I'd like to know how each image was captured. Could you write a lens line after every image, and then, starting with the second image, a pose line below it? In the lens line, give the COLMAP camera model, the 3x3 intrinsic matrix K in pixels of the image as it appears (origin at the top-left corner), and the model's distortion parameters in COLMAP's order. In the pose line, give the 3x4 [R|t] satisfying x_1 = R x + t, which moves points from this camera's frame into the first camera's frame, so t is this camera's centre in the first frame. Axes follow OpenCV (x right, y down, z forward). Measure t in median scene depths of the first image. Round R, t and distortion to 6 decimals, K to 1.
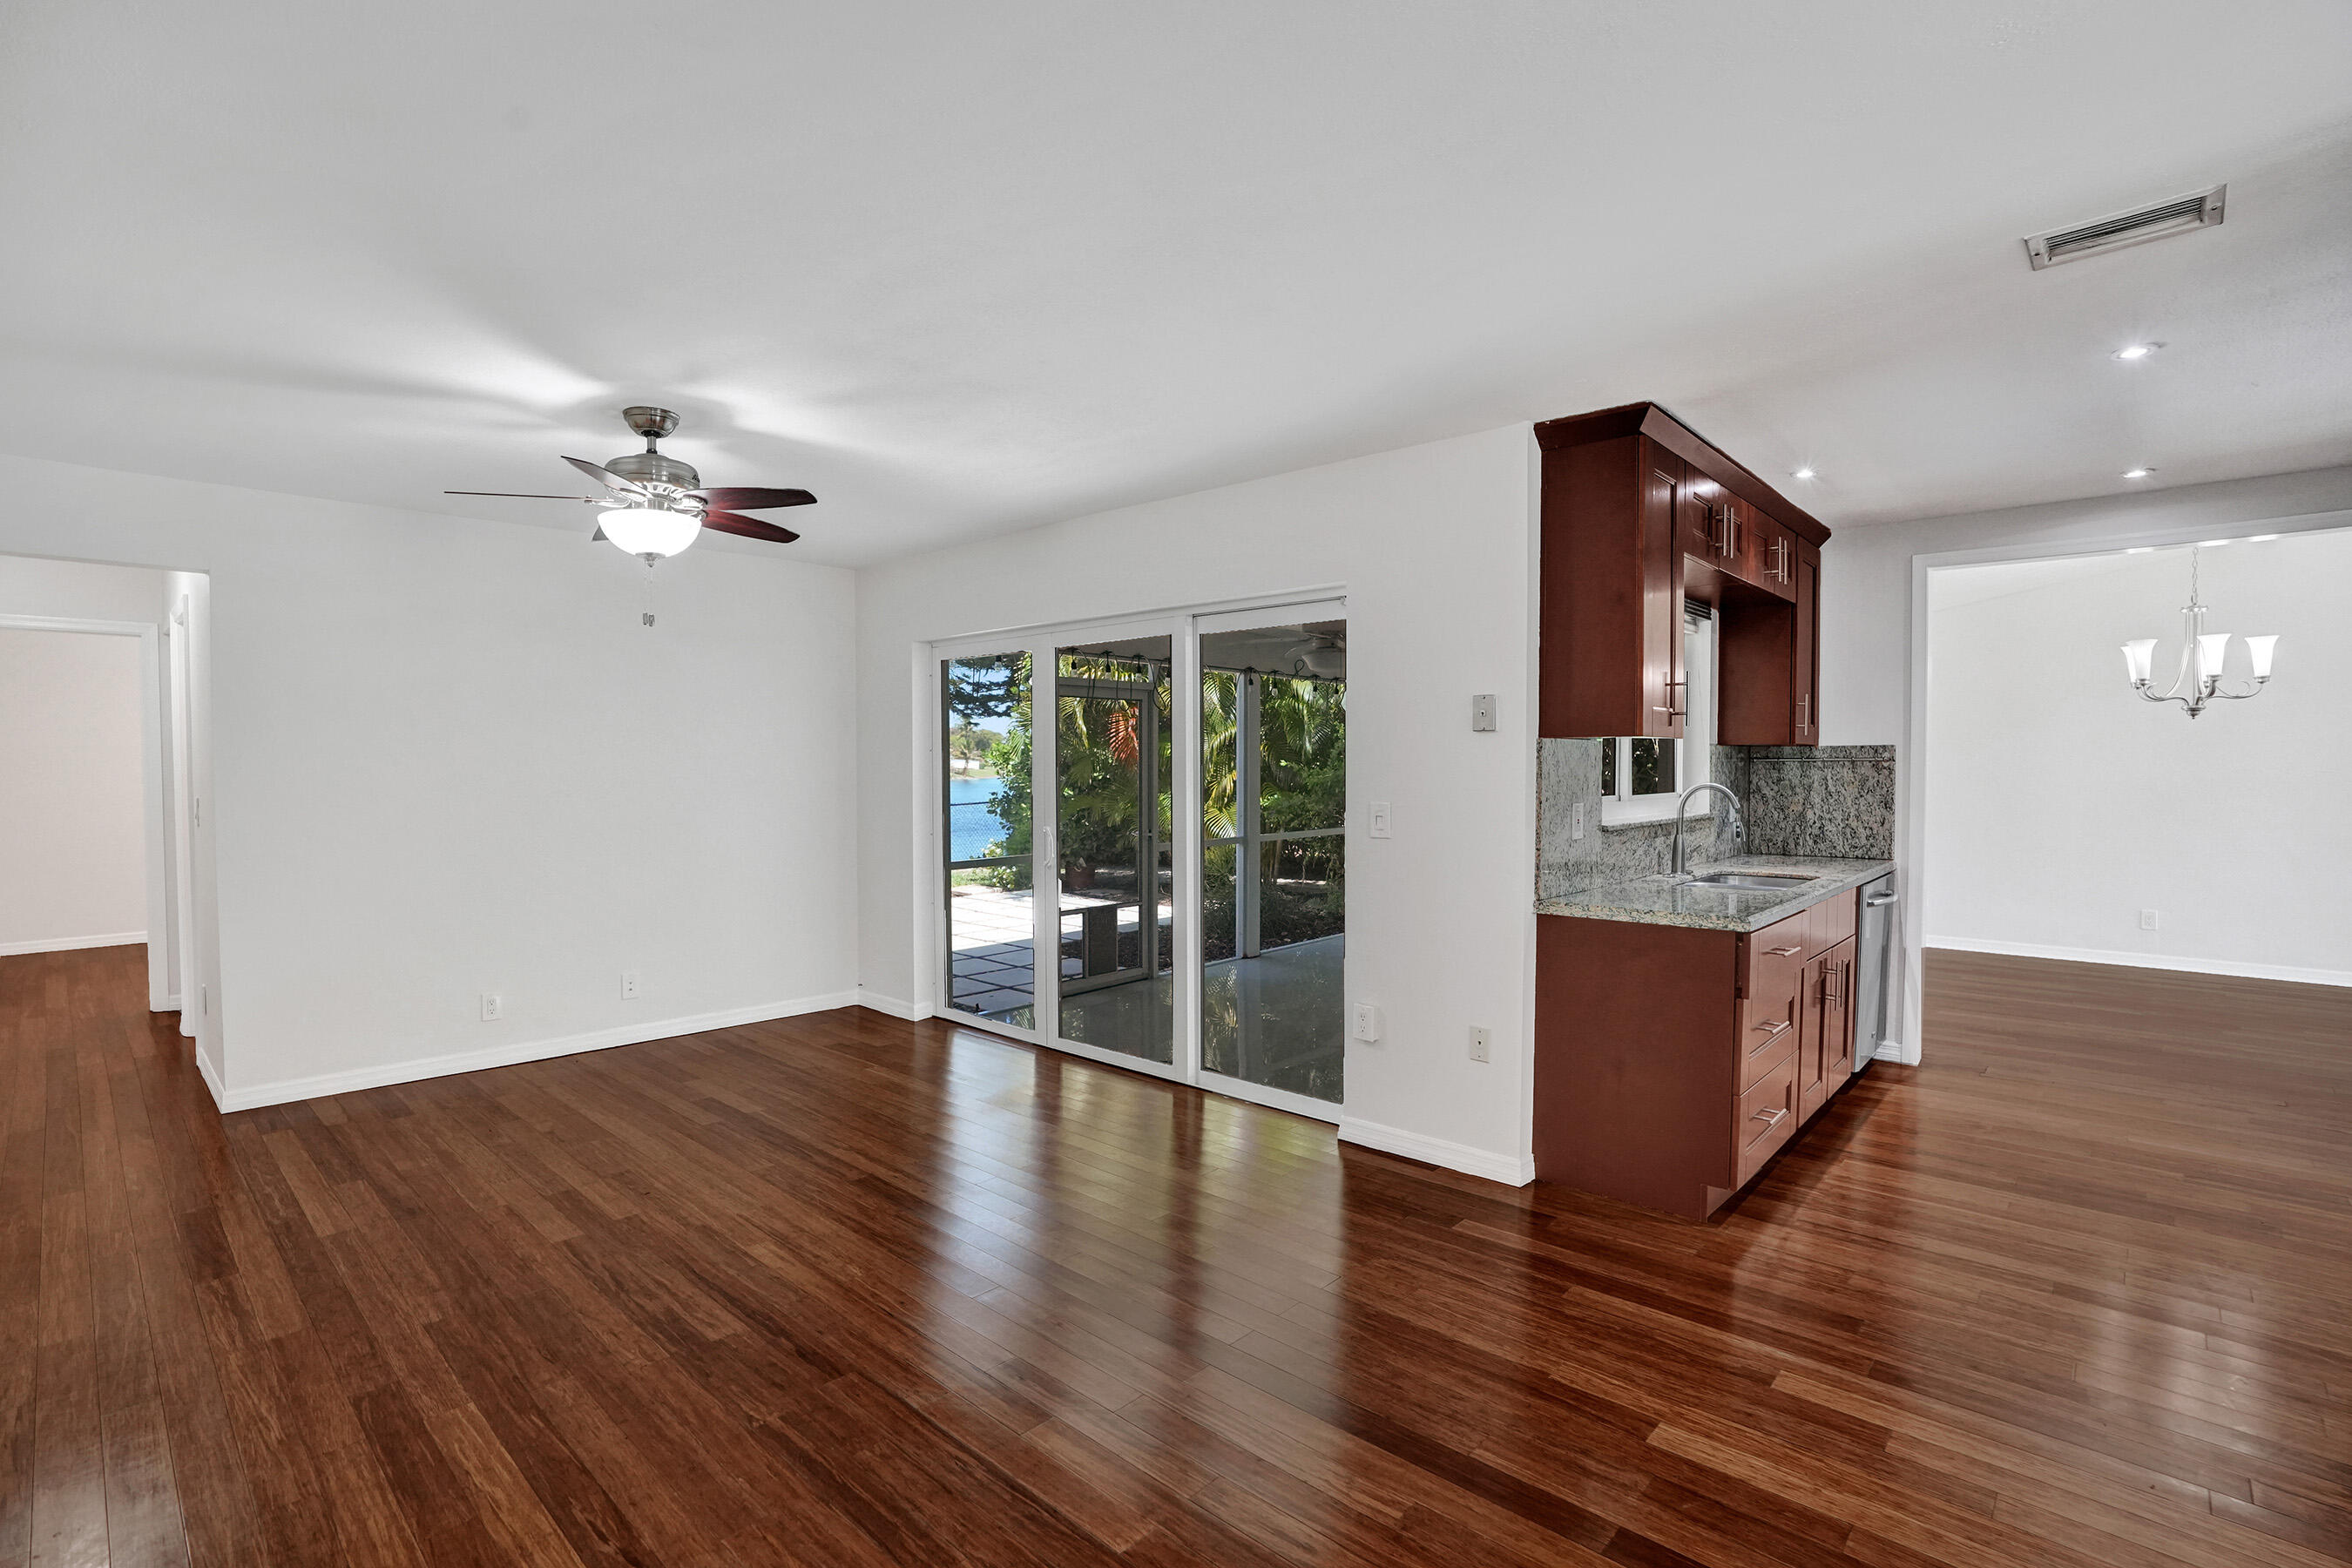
lens RADIAL K [[1086.1, 0, 1179.0], [0, 1086.1, 794.3], [0, 0, 1]] dist [-0.071703, 0.031637]
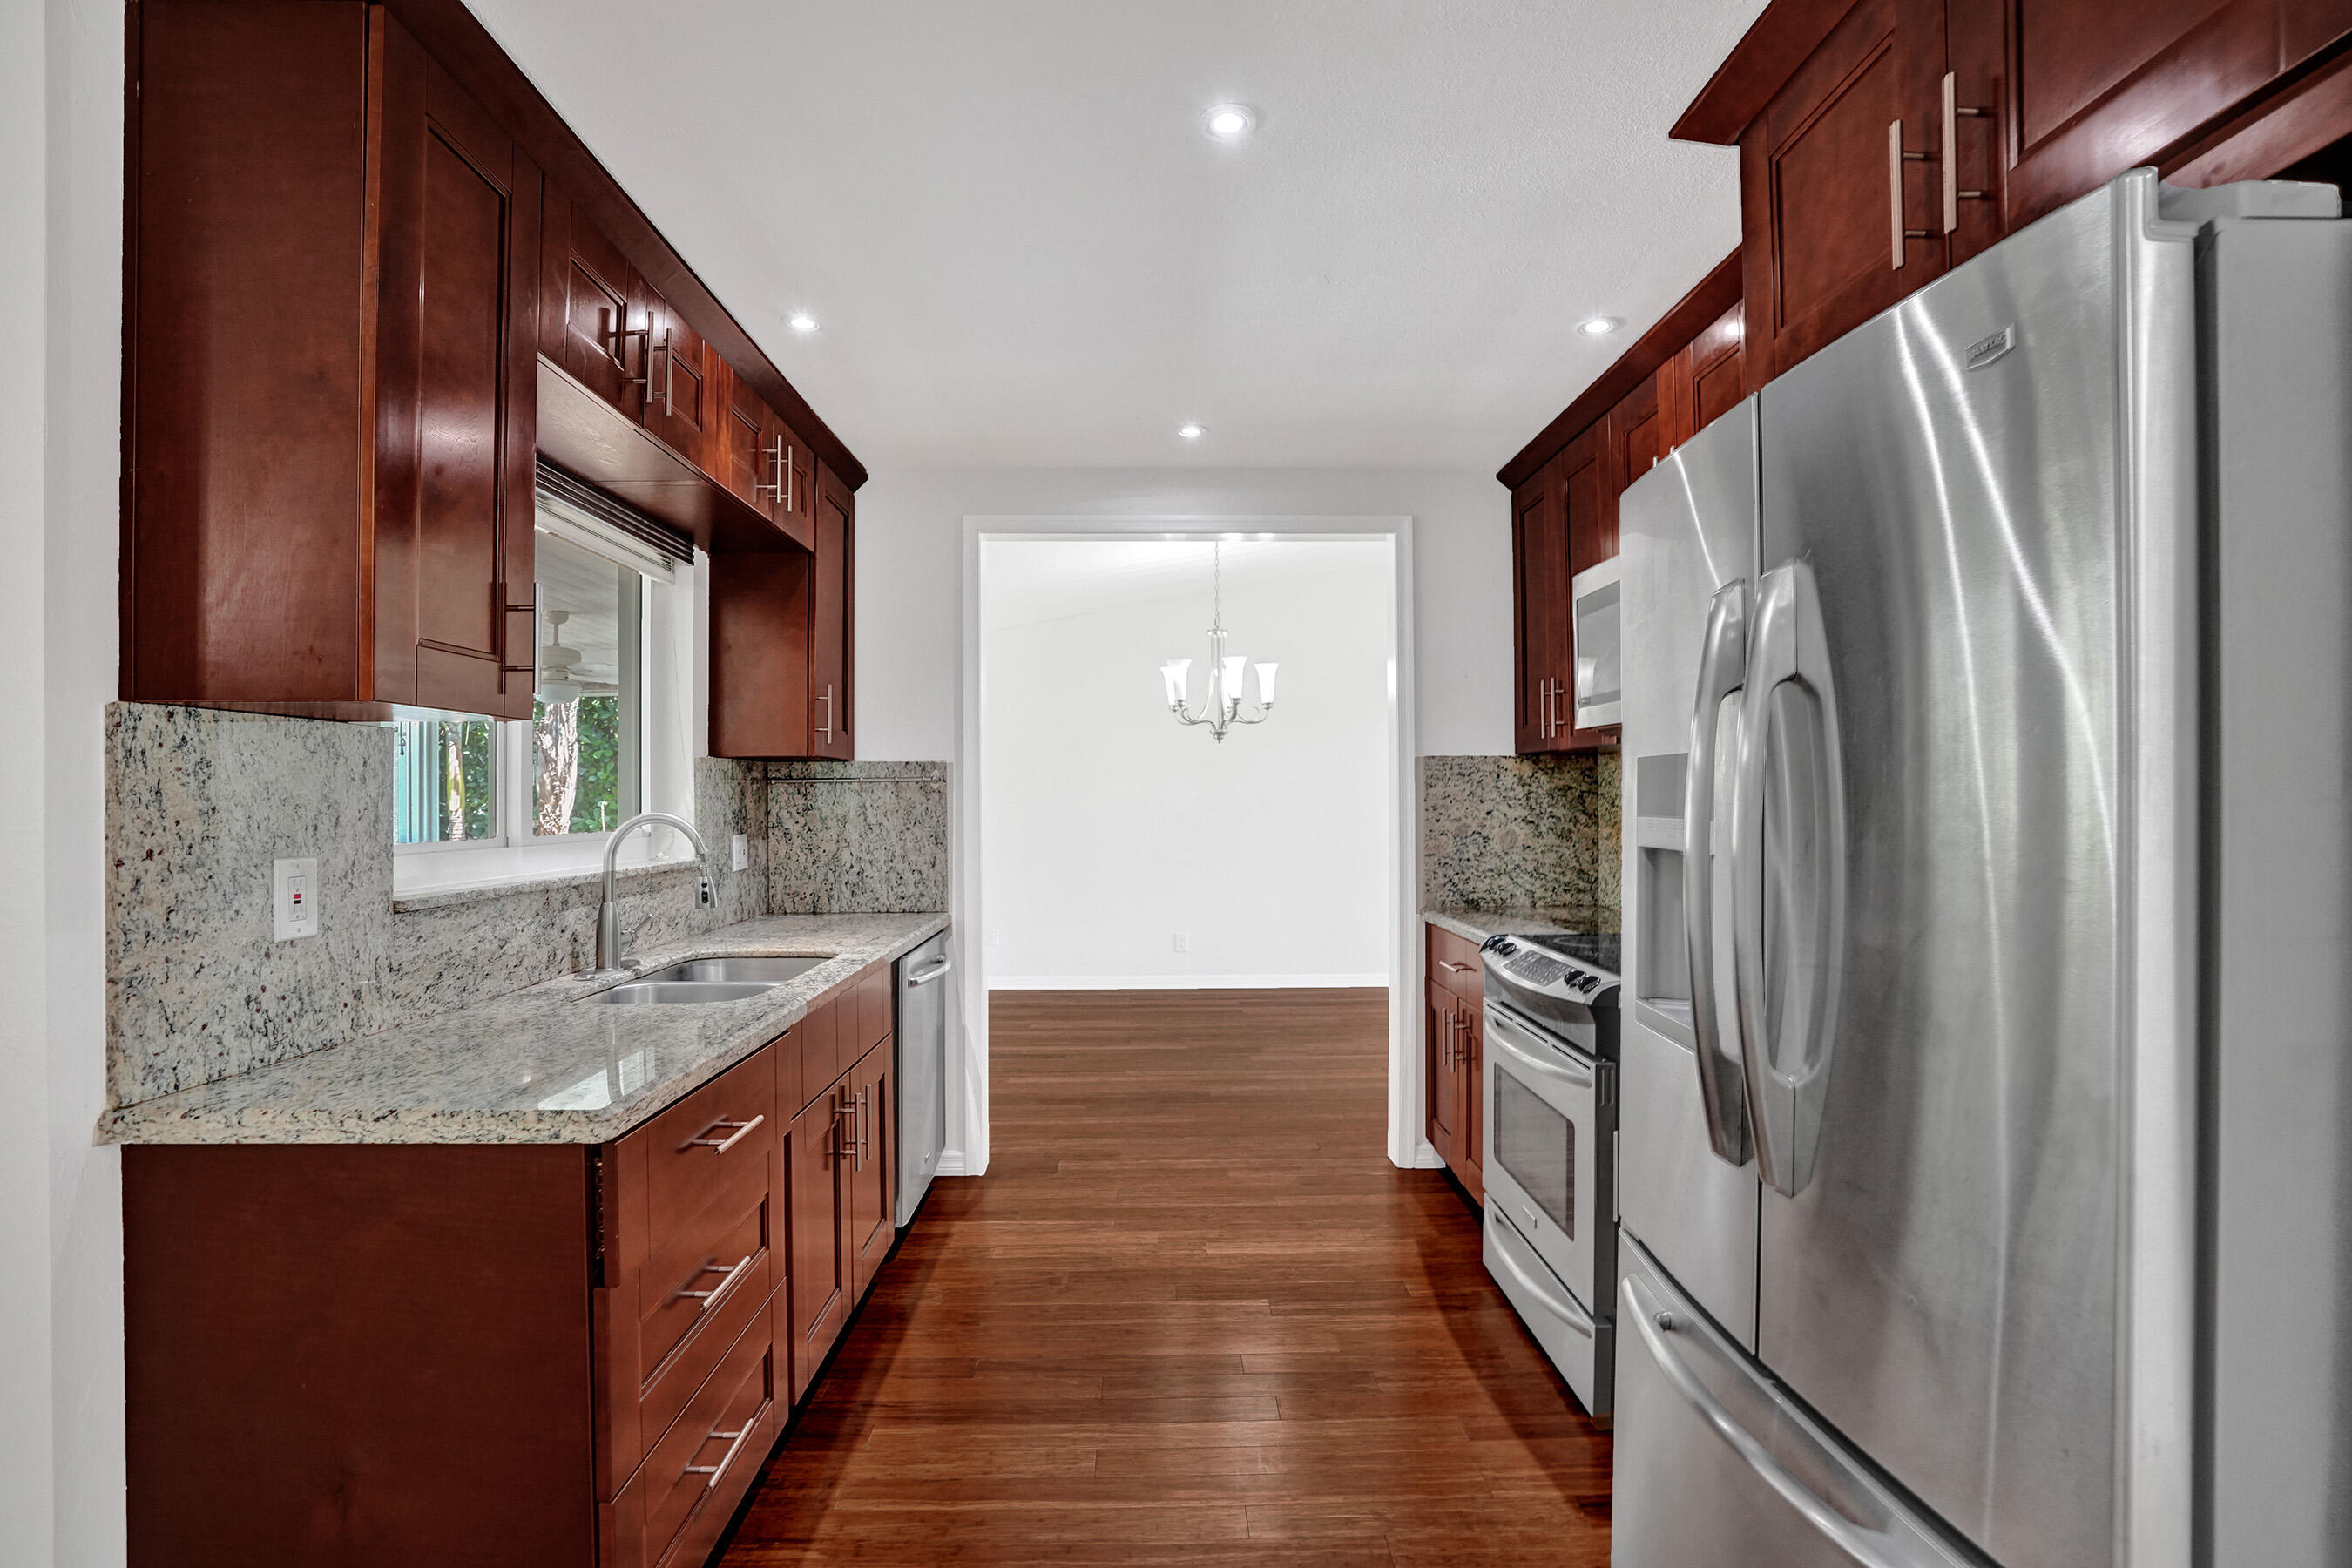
lens RADIAL K [[1094.9, 0, 1172.2], [0, 1094.9, 797.5], [0, 0, 1]] dist [-0.077064, 0.032435]
pose [[0.720176, -0.002404, 0.693787, 0.263527], [0.025018, 0.999434, -0.022507, 0.001652], [-0.693340, 0.033566, 0.719828, 0.340788]]
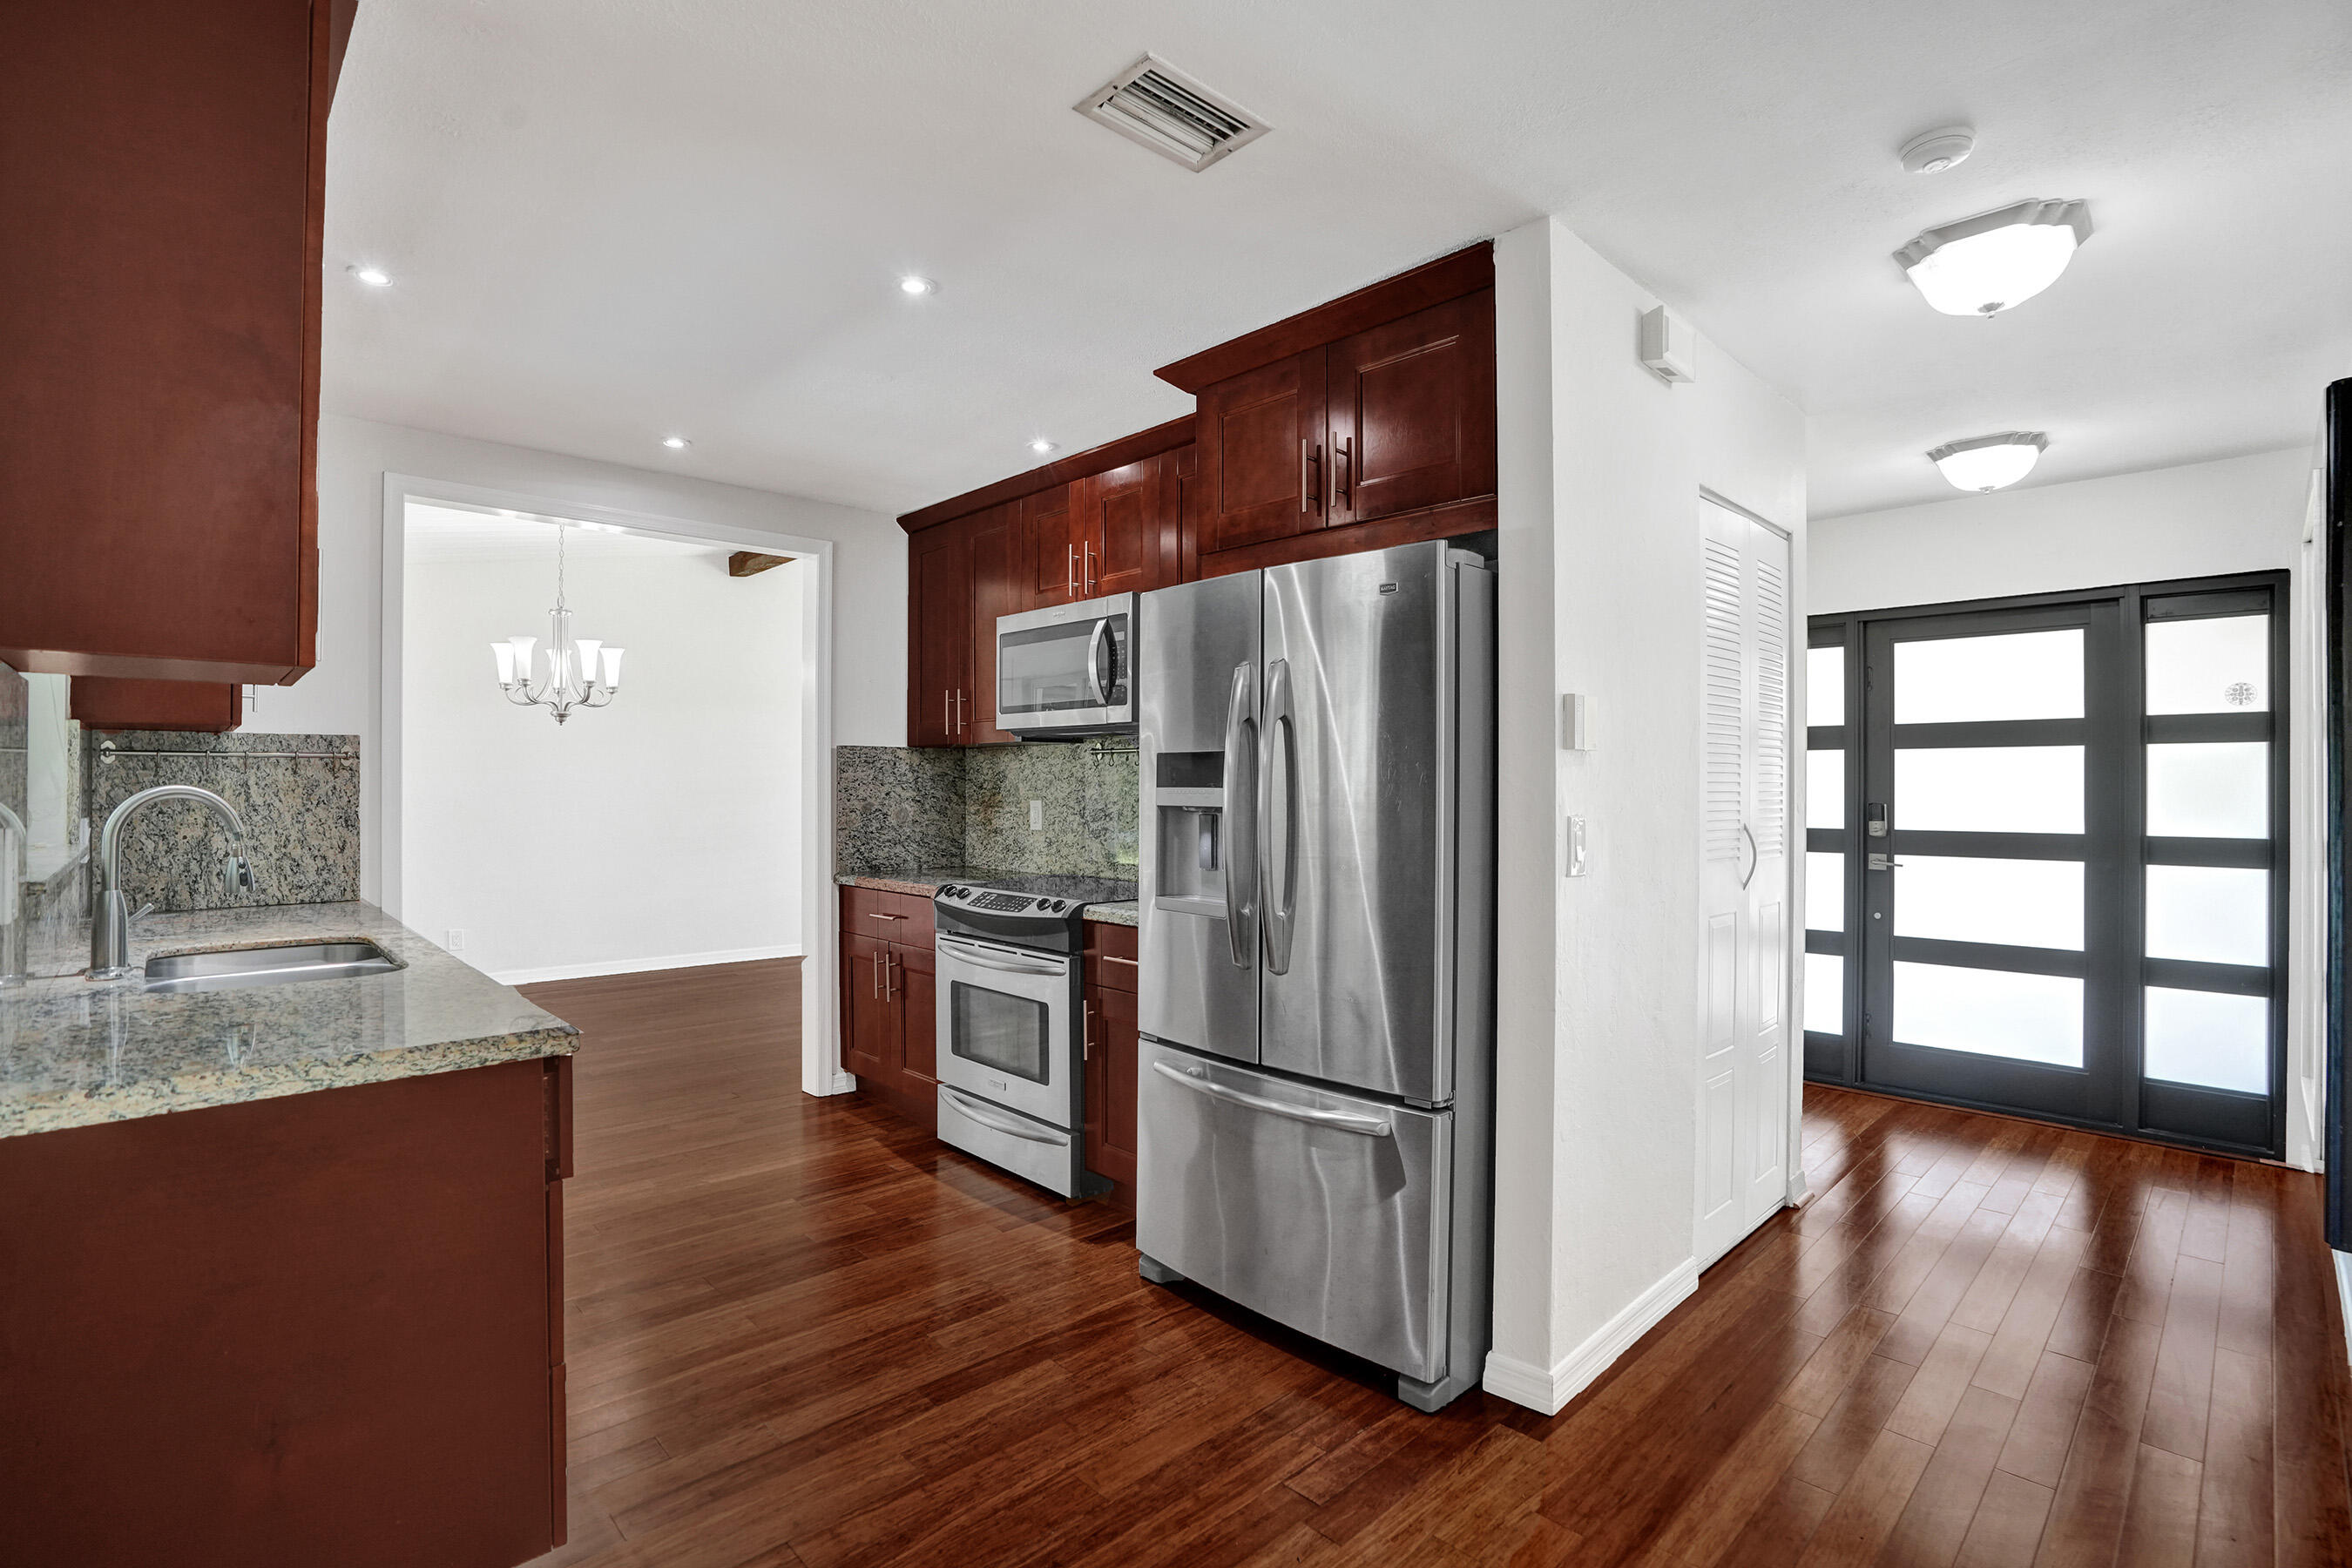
lens RADIAL K [[1101.3, 0, 1168.1], [0, 1101.3, 790.6], [0, 0, 1]] dist [-0.077390, 0.033865]
pose [[0.066351, -0.001910, 0.997795, 0.011912], [0.028294, 0.999600, 0.000032, 0.005051], [-0.997395, 0.028229, 0.066378, 0.442624]]
